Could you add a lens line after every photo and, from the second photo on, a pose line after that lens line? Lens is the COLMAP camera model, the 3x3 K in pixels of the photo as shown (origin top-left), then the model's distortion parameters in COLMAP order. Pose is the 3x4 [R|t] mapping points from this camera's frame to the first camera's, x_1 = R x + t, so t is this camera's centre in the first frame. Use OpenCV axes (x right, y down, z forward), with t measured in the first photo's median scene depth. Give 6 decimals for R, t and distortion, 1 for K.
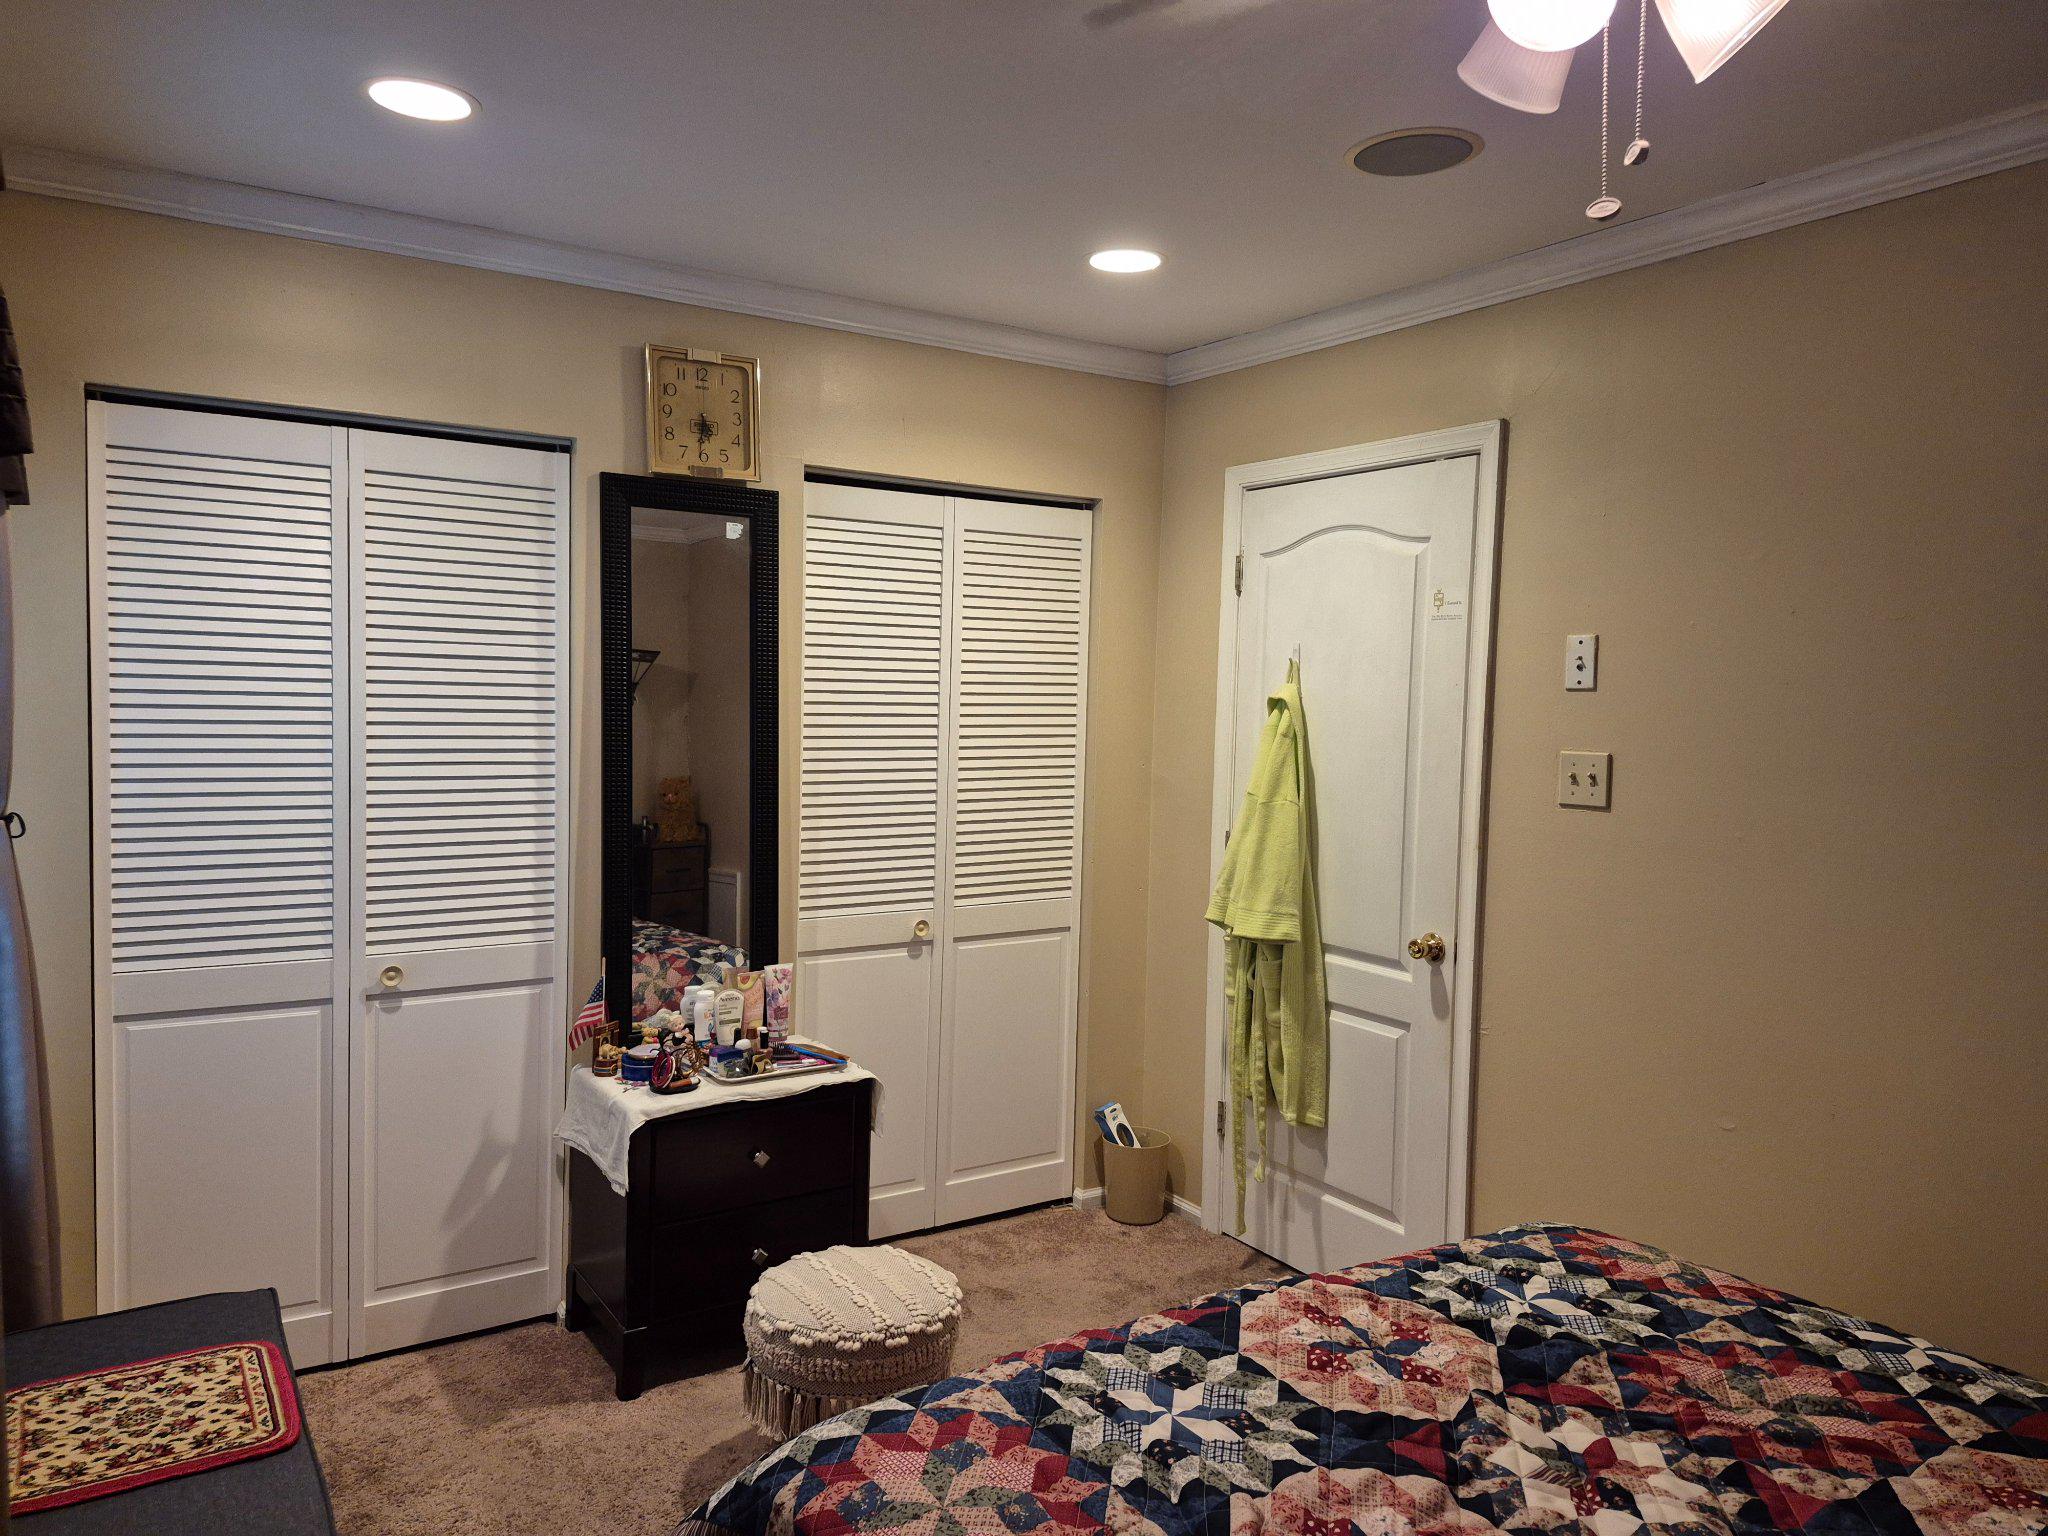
lens RADIAL K [[1431.8, 0, 1038.4], [0, 1431.8, 761.7], [0, 0, 1]] dist [0.075795, -0.085888]
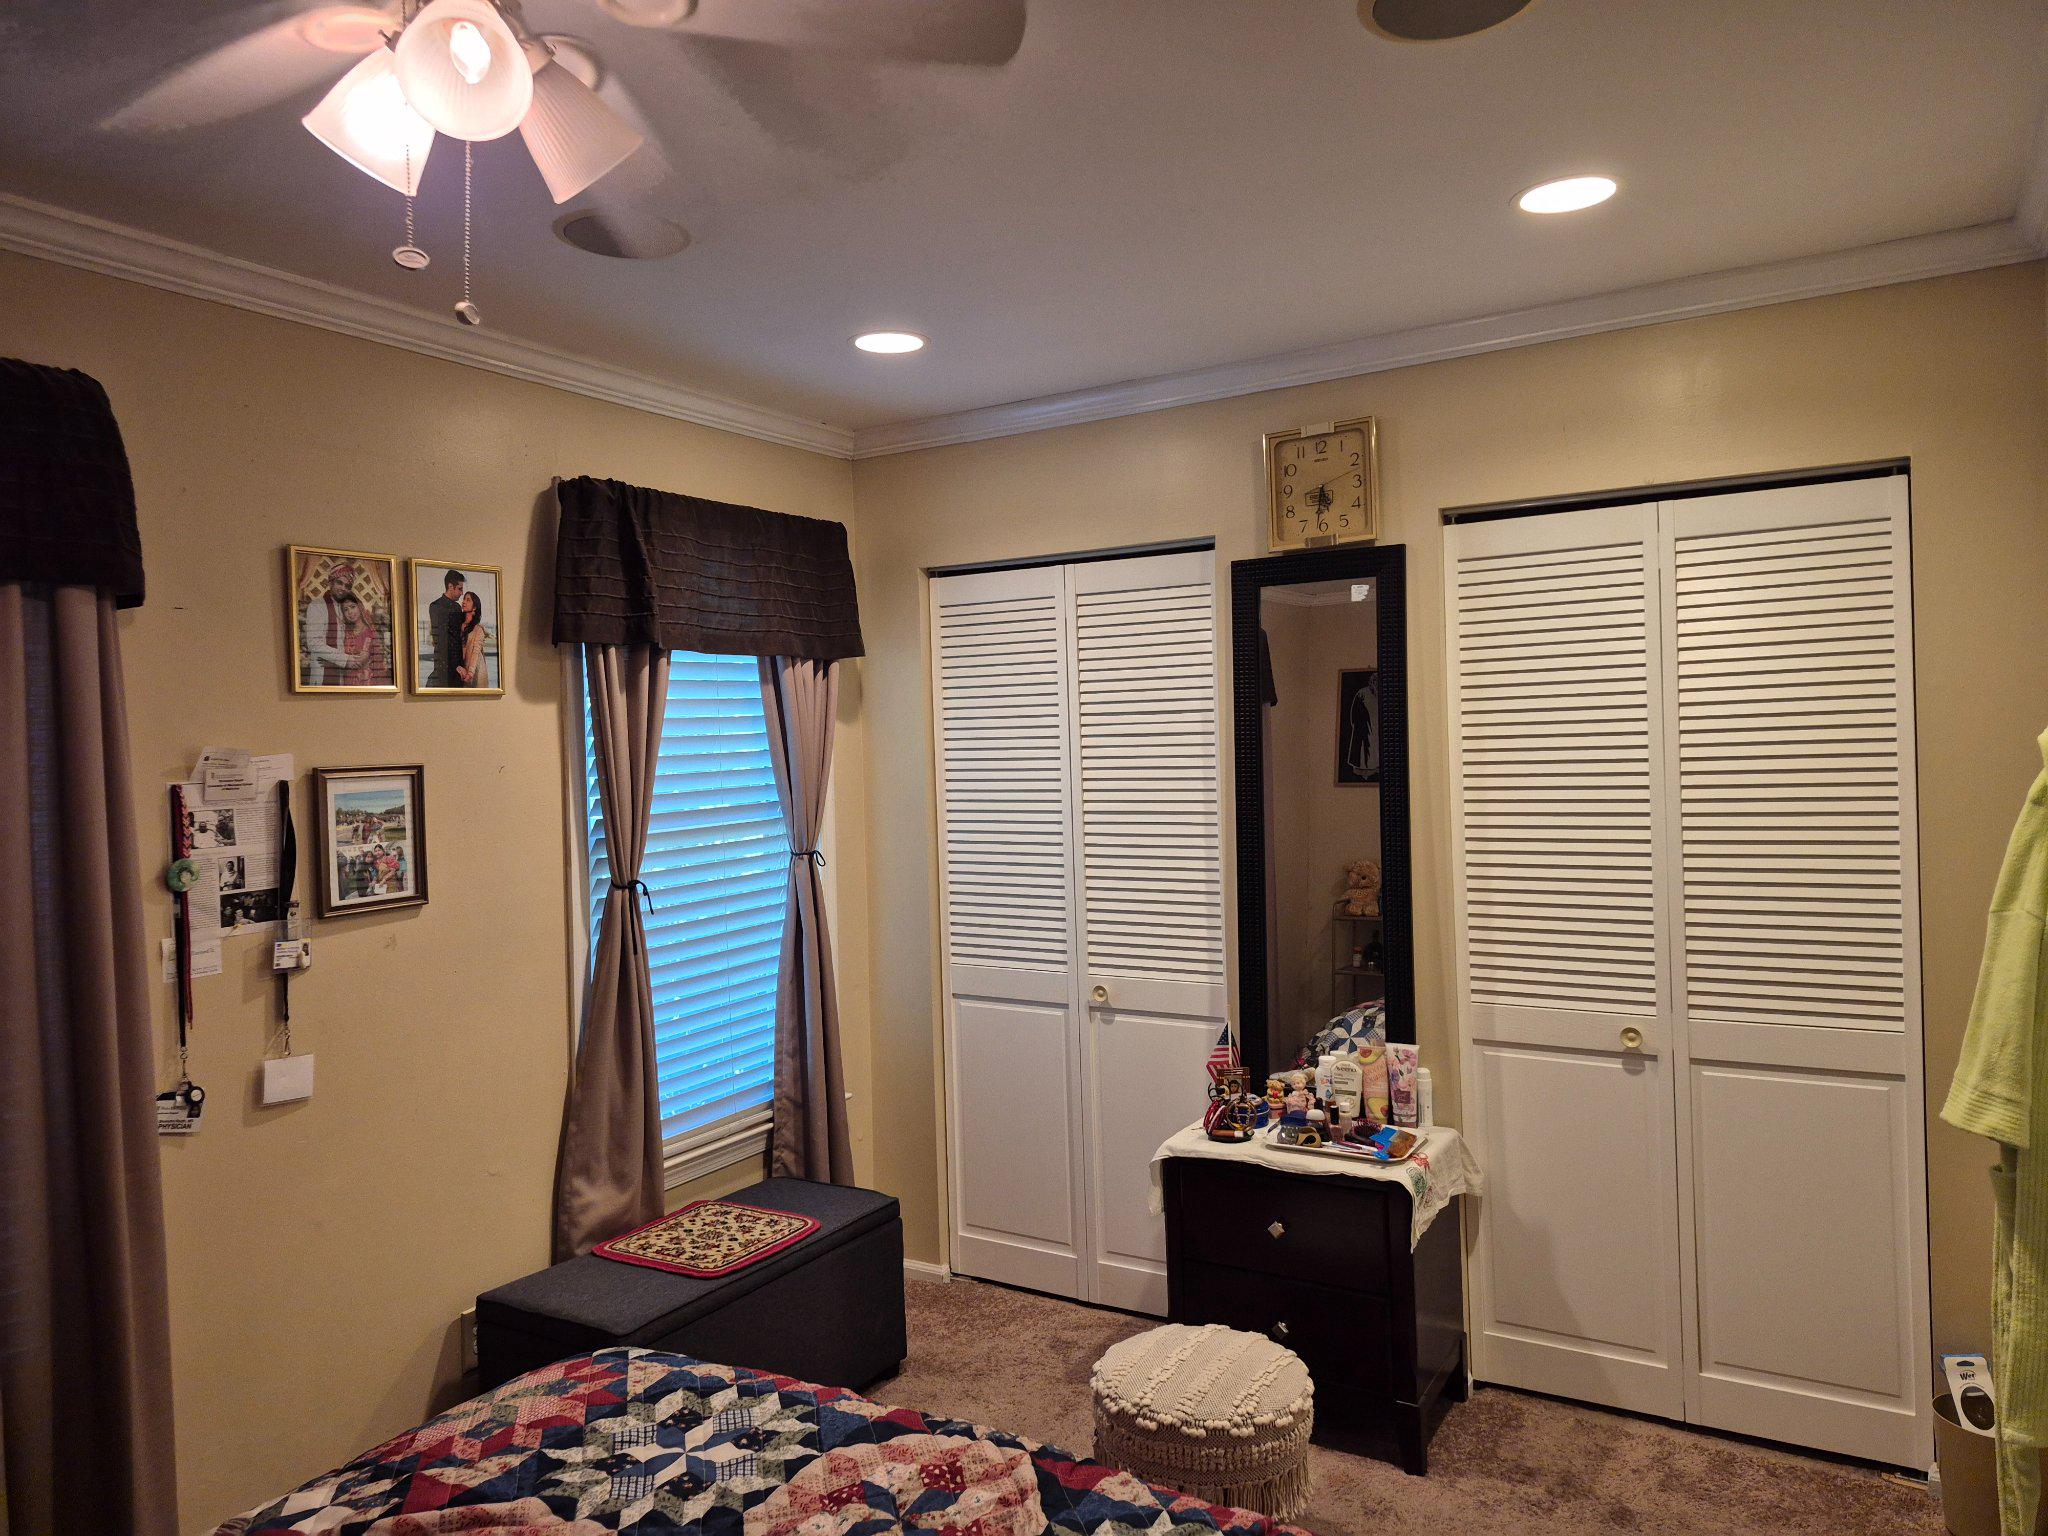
lens RADIAL K [[1431.8, 0, 1042.8], [0, 1431.8, 755.6], [0, 0, 1]] dist [0.075795, -0.085888]
pose [[0.426370, -0.029430, -0.904070, 0.616601], [-0.011754, 0.999206, -0.038071, -0.009313], [0.904472, 0.026859, 0.425686, 0.407223]]
